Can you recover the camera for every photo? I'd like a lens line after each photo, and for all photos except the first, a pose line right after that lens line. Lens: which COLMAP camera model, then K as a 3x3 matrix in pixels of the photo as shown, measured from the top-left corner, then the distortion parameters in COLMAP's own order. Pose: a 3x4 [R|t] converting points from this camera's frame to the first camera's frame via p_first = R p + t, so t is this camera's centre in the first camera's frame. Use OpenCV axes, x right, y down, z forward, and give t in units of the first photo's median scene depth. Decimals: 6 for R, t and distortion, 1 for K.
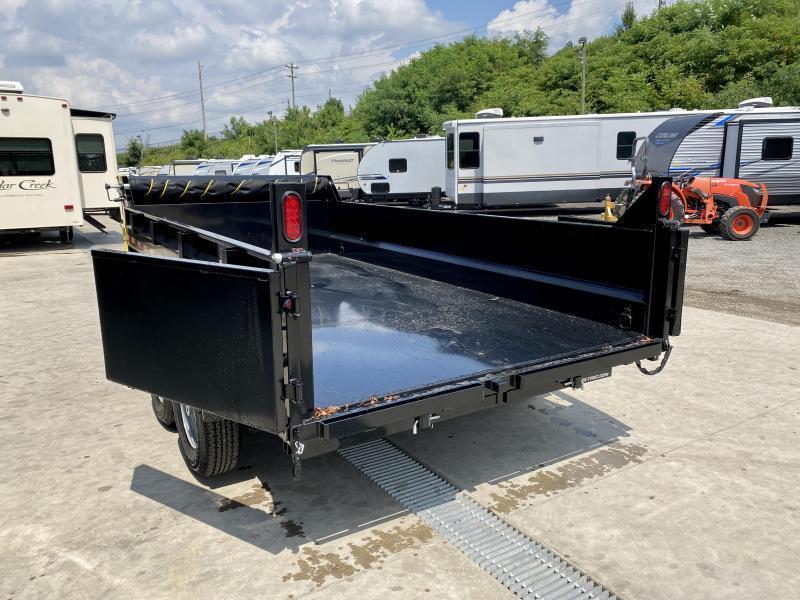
lens RADIAL K [[618.0, 0, 405.8], [0, 618.0, 305.4], [0, 0, 1]] dist [0.021312, -0.020485]
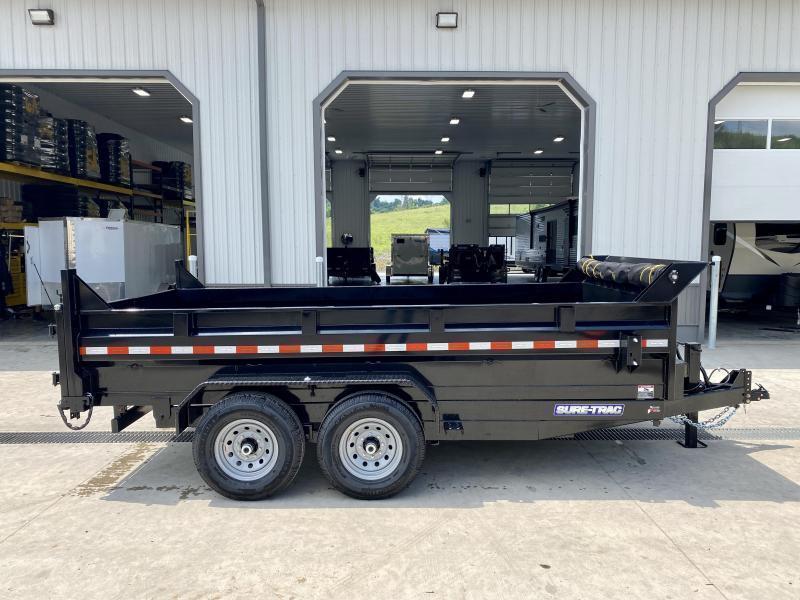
lens RADIAL K [[618.0, 0, 400.1], [0, 618.0, 309.8], [0, 0, 1]] dist [0.021312, -0.020485]
pose [[-0.531919, 0.103601, -0.840434, 0.822499], [-0.167906, 0.959878, 0.224595, -0.383351], [0.829982, 0.260580, -0.493182, 1.610325]]
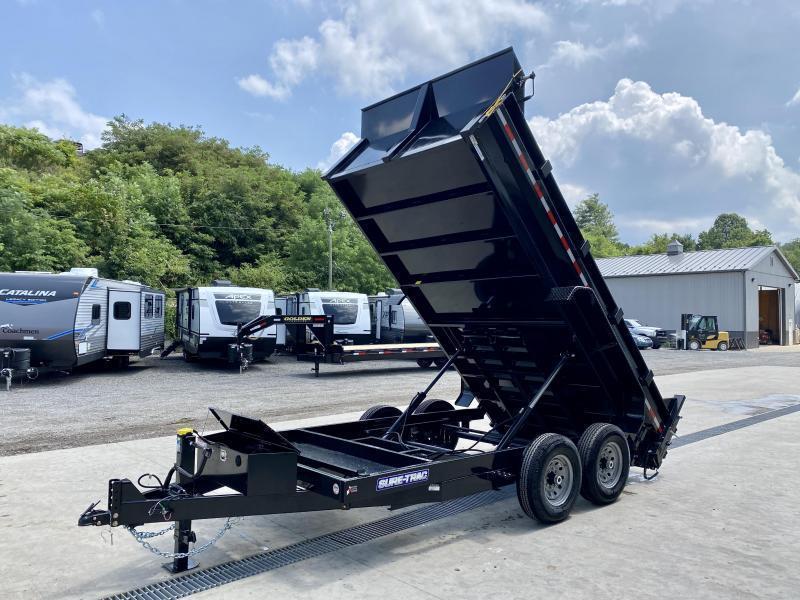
lens RADIAL K [[618.0, 0, 408.2], [0, 618.0, 307.5], [0, 0, 1]] dist [0.021312, -0.020485]
pose [[-0.168495, 0.034530, 0.985098, -1.463983], [0.201810, 0.979425, 0.000188, -0.278160], [-0.964822, 0.198834, -0.171996, 1.302778]]
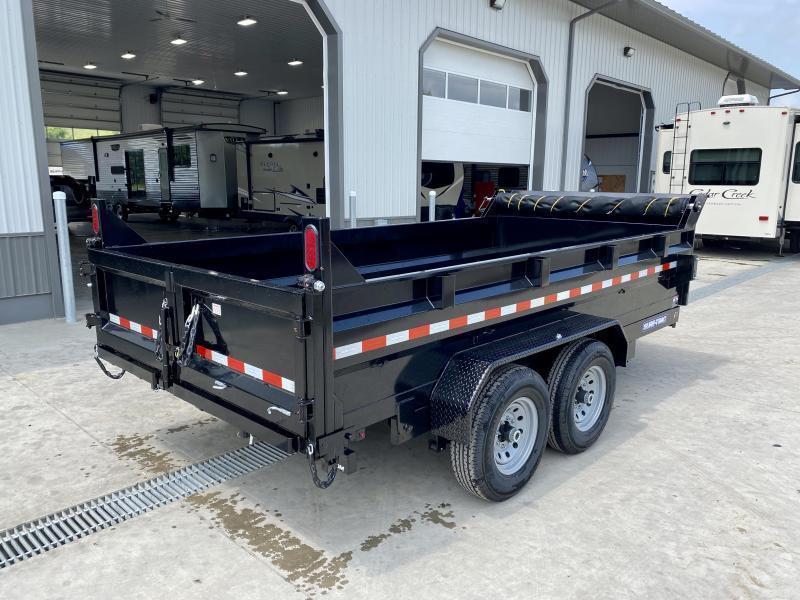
lens RADIAL K [[618.0, 0, 403.2], [0, 618.0, 307.3], [0, 0, 1]] dist [0.021312, -0.020485]
pose [[0.243282, 0.210601, -0.946816, 0.827257], [-0.214330, 0.963687, 0.159282, -0.176367], [0.945979, 0.164181, 0.279585, 0.663666]]
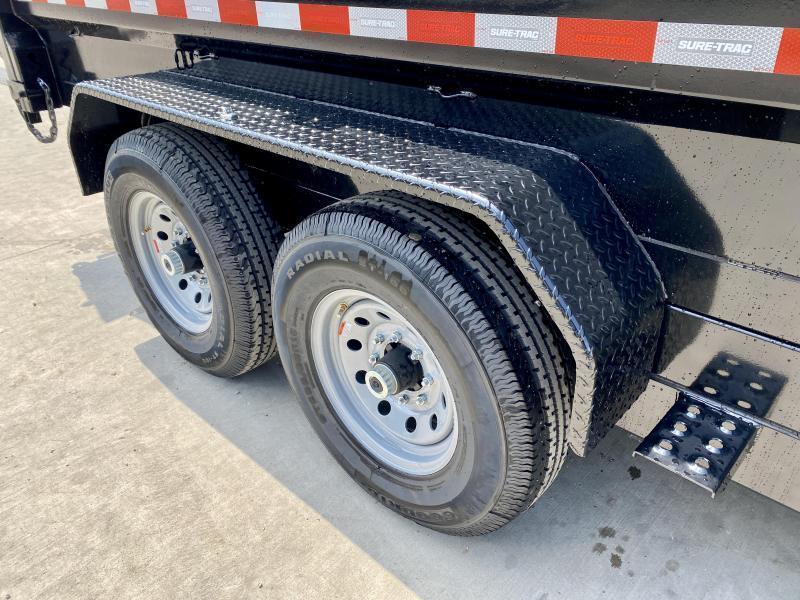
lens RADIAL K [[618.0, 0, 407.4], [0, 618.0, 304.2], [0, 0, 1]] dist [0.021312, -0.020485]
pose [[-0.964780, 0.155461, -0.212204, 0.136333], [-0.028742, 0.739560, 0.672476, -0.187849], [0.261482, 0.654891, -0.709045, 1.354782]]
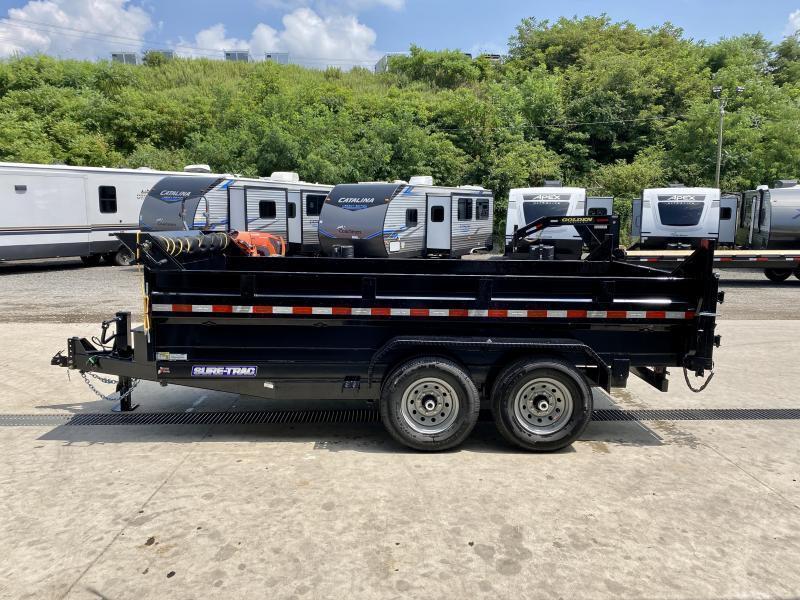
lens RADIAL K [[618.0, 0, 401.4], [0, 618.0, 314.6], [0, 0, 1]] dist [0.021312, -0.020485]
pose [[0.519138, -0.113176, 0.847164, -1.212439], [0.169495, 0.985141, 0.027743, -0.087419], [-0.837715, 0.129188, 0.530607, 0.386081]]
